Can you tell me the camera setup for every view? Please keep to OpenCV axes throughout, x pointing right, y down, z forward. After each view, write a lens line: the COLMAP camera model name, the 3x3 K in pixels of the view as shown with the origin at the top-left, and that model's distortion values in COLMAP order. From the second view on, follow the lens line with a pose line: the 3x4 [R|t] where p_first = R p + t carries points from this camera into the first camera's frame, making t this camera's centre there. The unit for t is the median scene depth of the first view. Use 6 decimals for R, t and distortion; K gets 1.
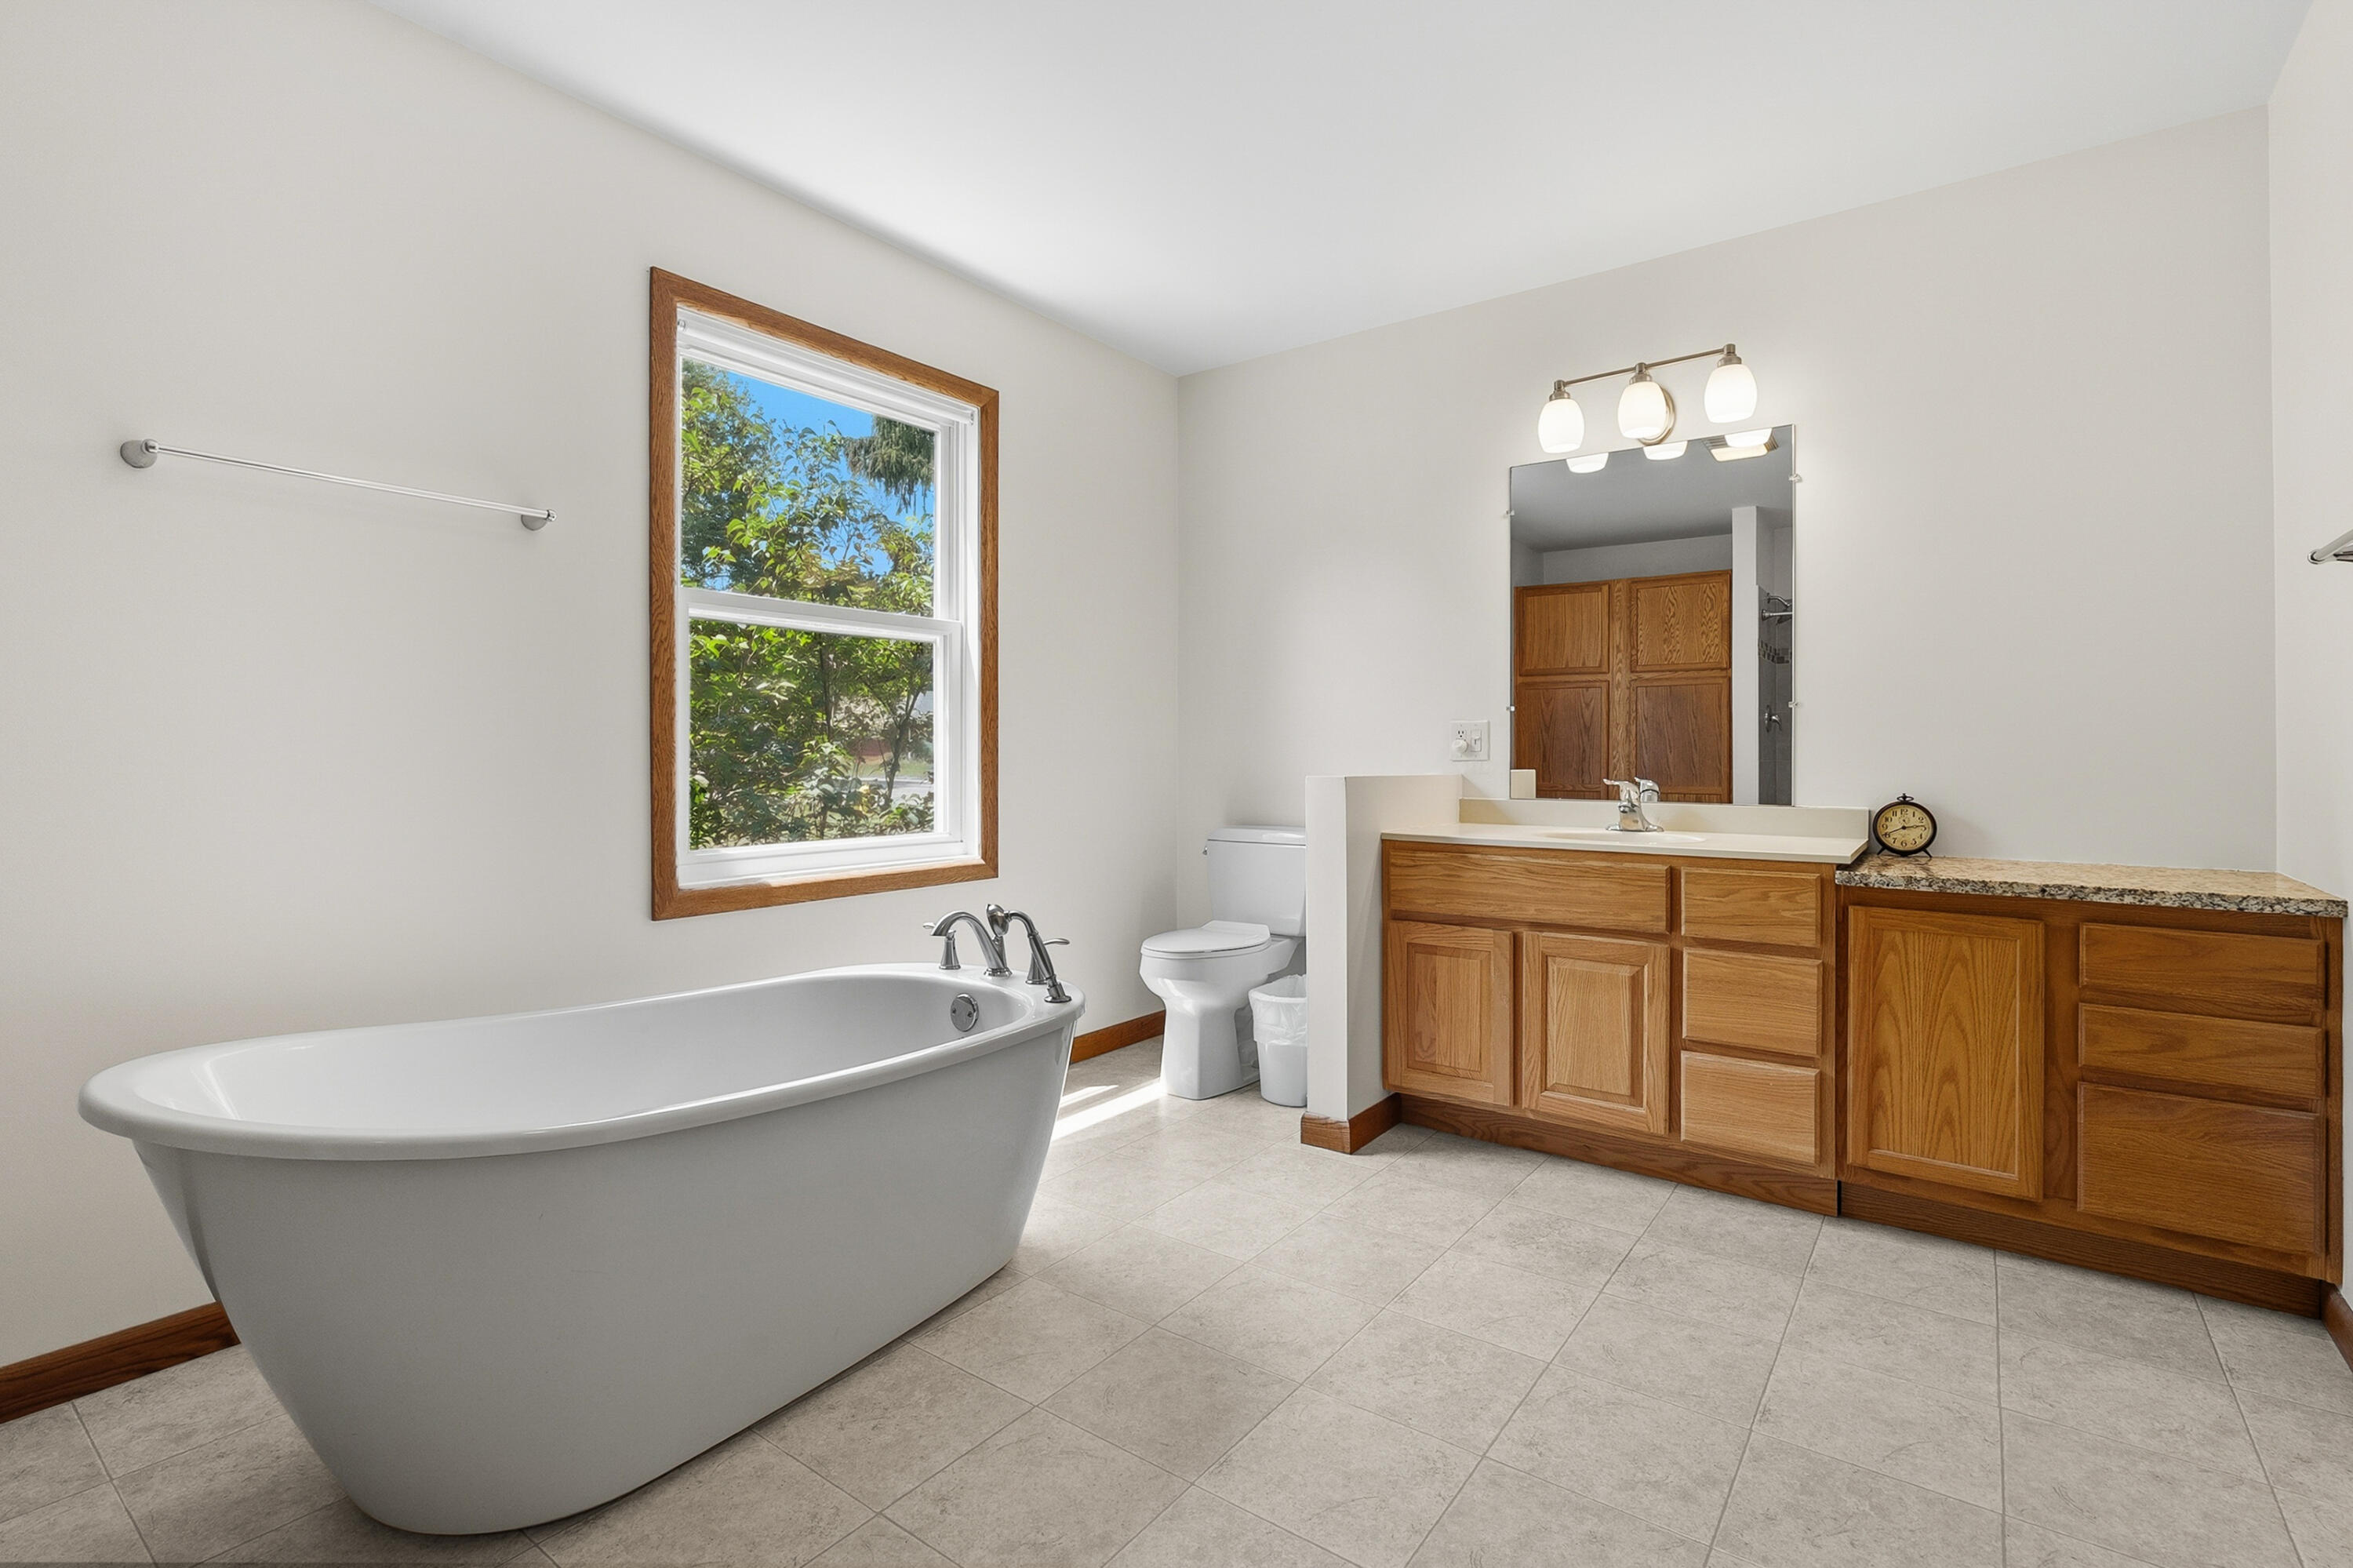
lens RADIAL K [[1086.5, 0, 1180.3], [0, 1086.5, 762.7], [0, 0, 1]] dist [-0.005083, 0.000158]
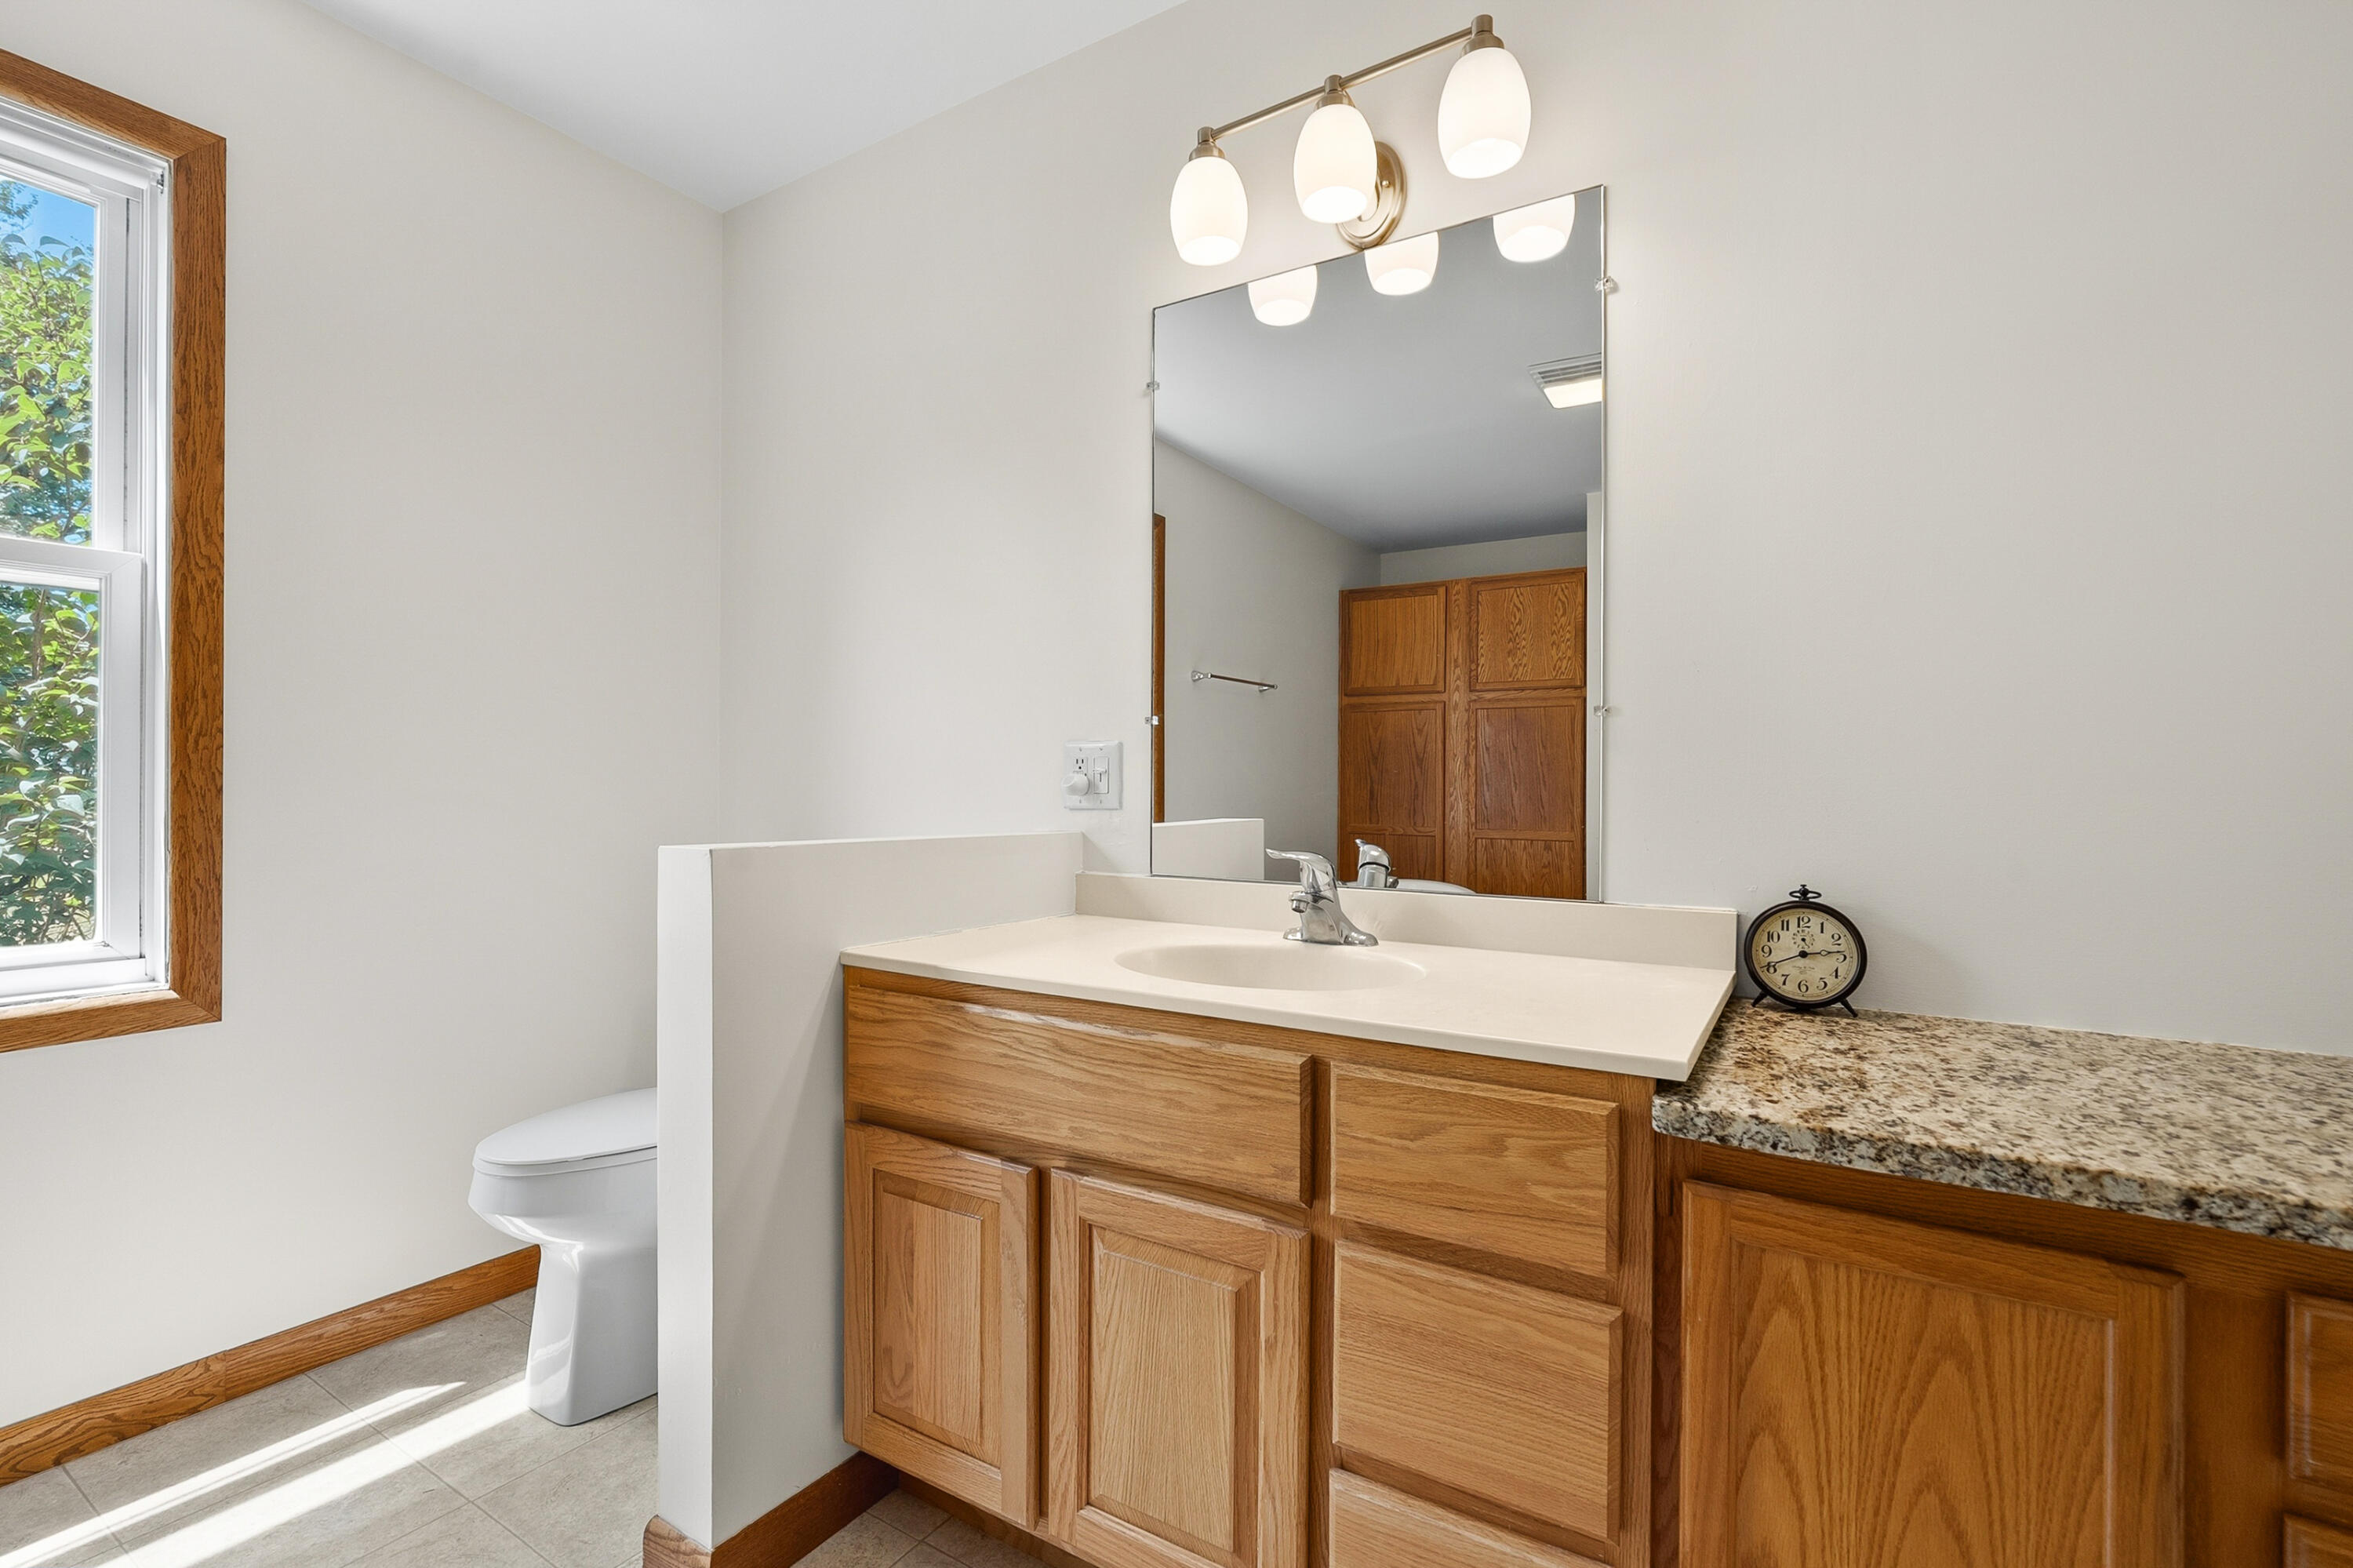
lens RADIAL K [[1086.5, 0, 1167.4], [0, 1086.5, 793.4], [0, 0, 1]] dist [-0.005083, 0.000158]
pose [[0.997363, 0.003133, 0.072508, 0.334142], [-0.003080, 0.999995, -0.000846, -0.012900], [-0.072511, 0.000621, 0.997367, 0.515692]]
